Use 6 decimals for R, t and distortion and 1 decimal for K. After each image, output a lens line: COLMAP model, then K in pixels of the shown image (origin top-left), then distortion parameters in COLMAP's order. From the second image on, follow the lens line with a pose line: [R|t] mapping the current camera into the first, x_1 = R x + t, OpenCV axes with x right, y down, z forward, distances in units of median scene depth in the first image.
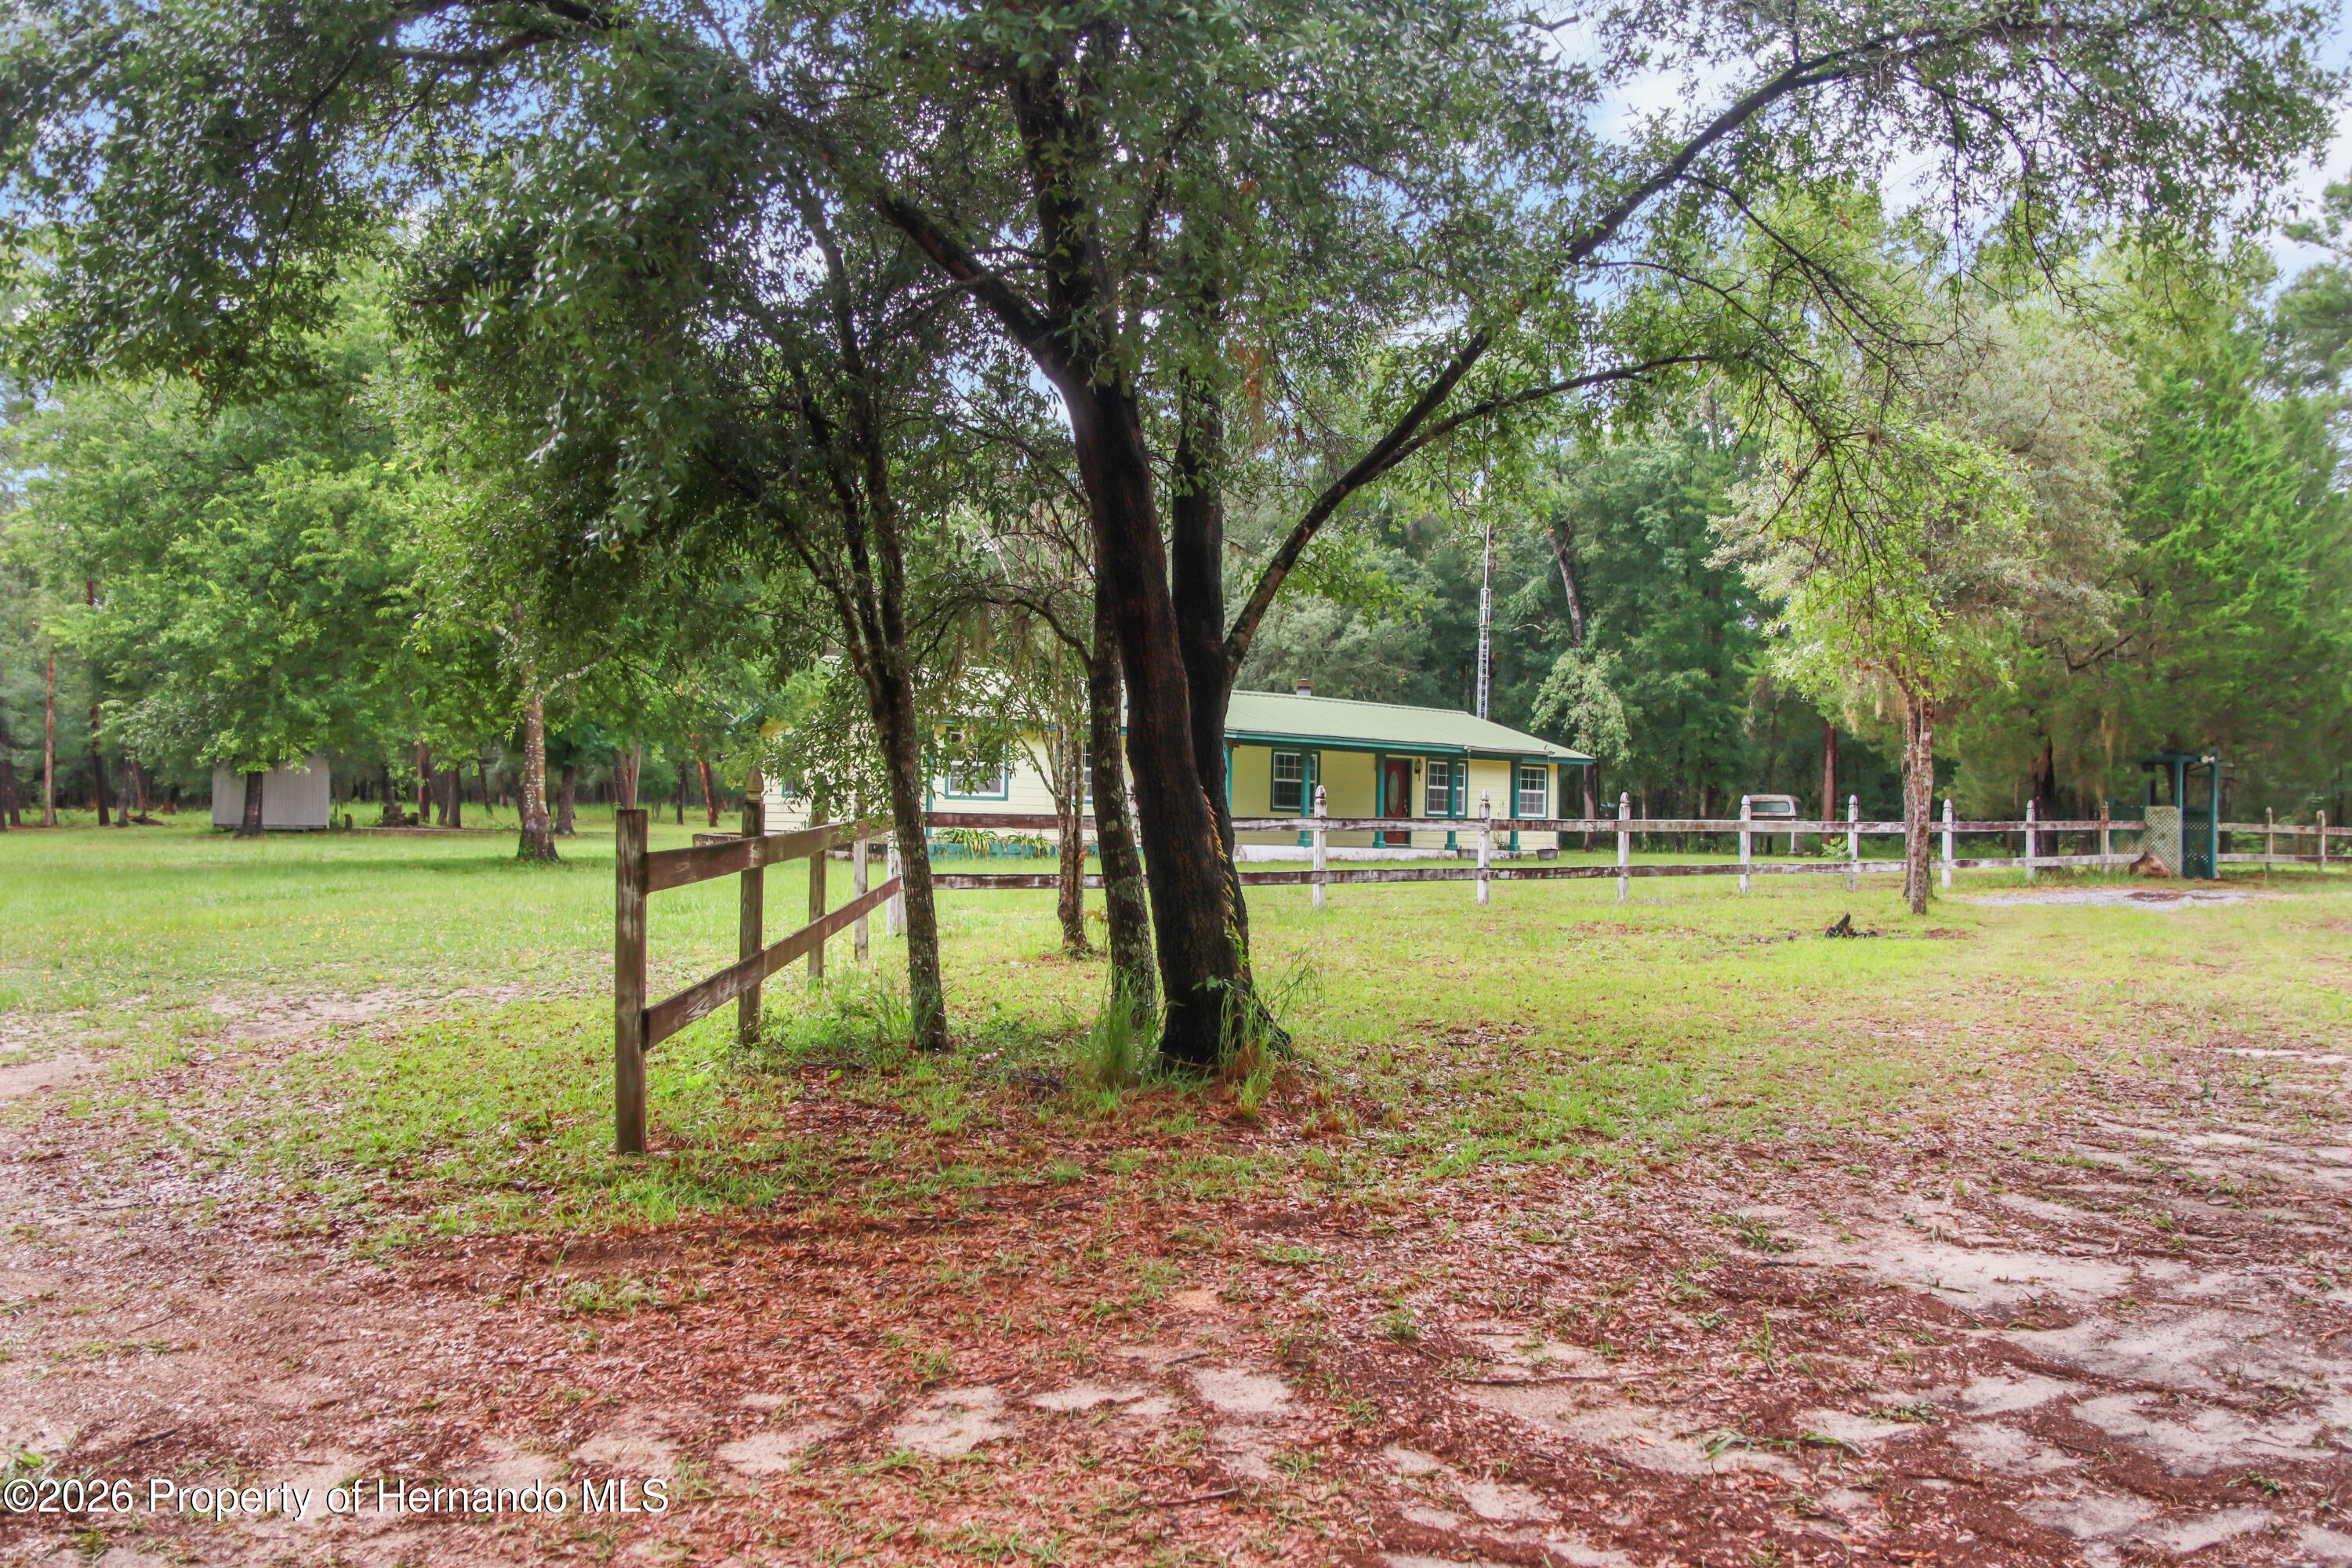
lens RADIAL K [[1853.6, 0, 1176.9], [0, 1853.6, 852.5], [0, 0, 1]] dist [-0.125795, 0.109245]
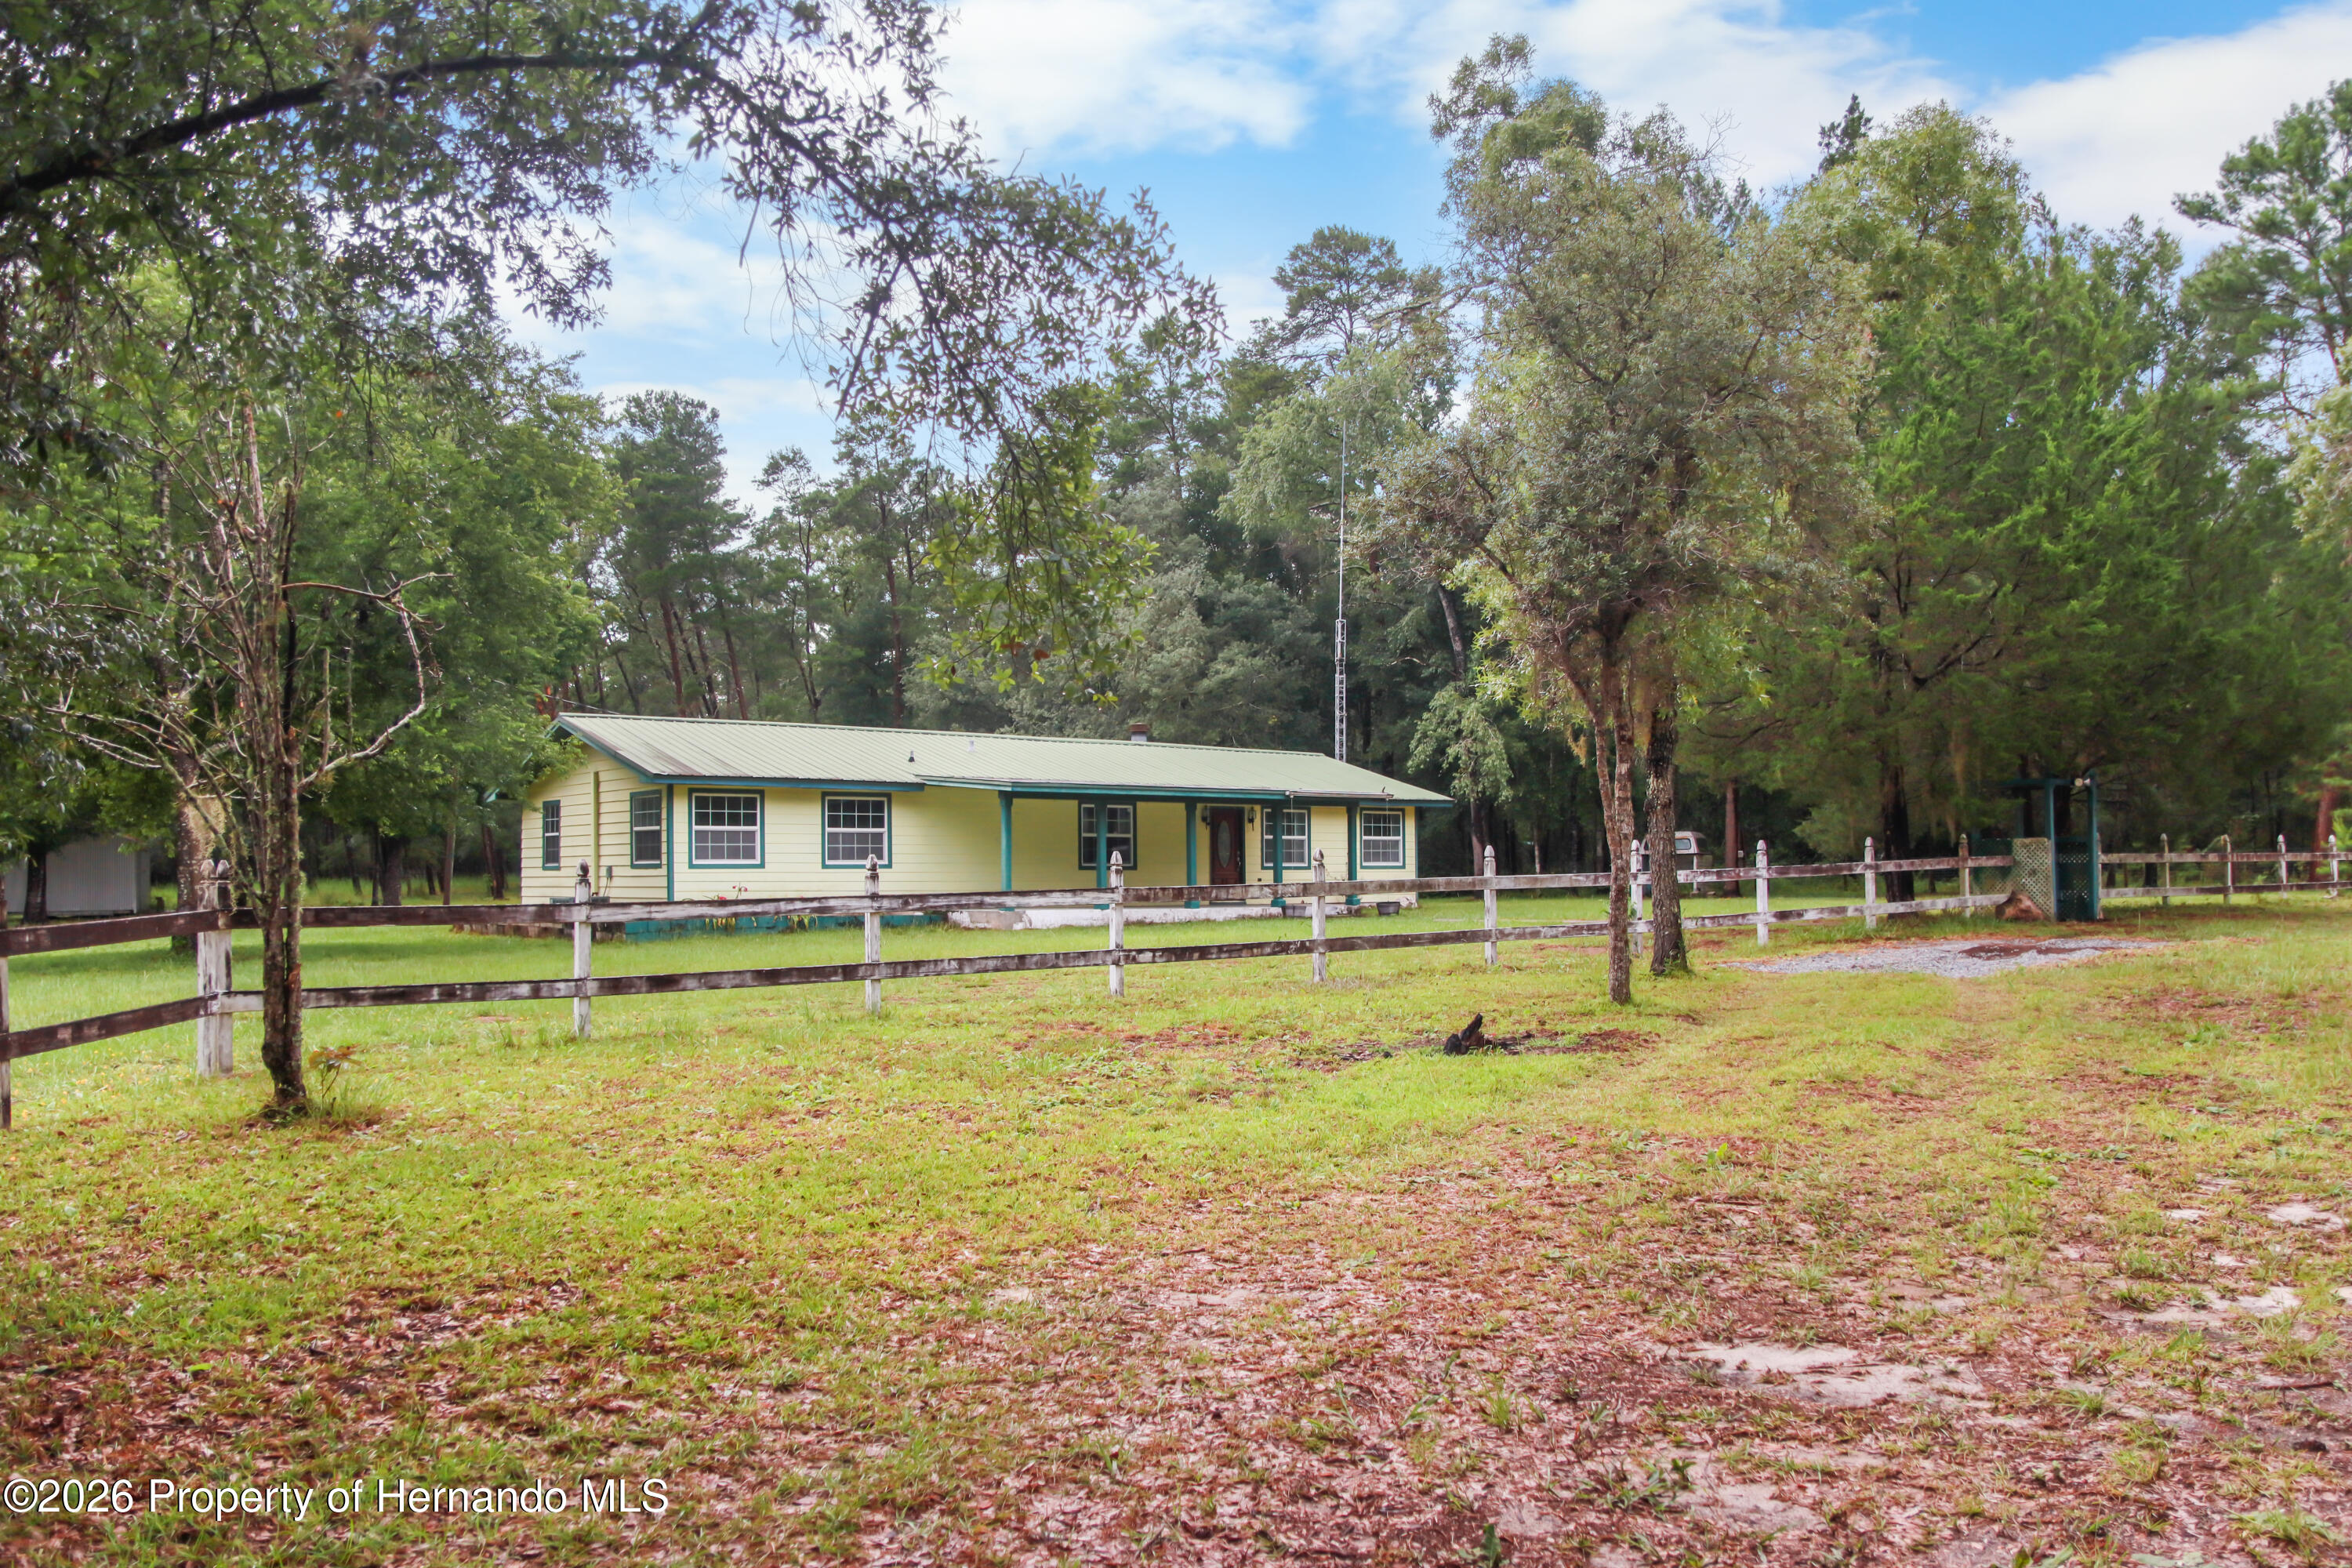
lens RADIAL K [[1853.6, 0, 1176.9], [0, 1853.6, 852.5], [0, 0, 1]] dist [-0.125795, 0.109245]
pose [[0.999508, -0.029747, 0.009911, 0.109506], [0.029997, 0.999208, -0.026140, -0.007003], [-0.009125, 0.026424, 0.999609, 0.117013]]
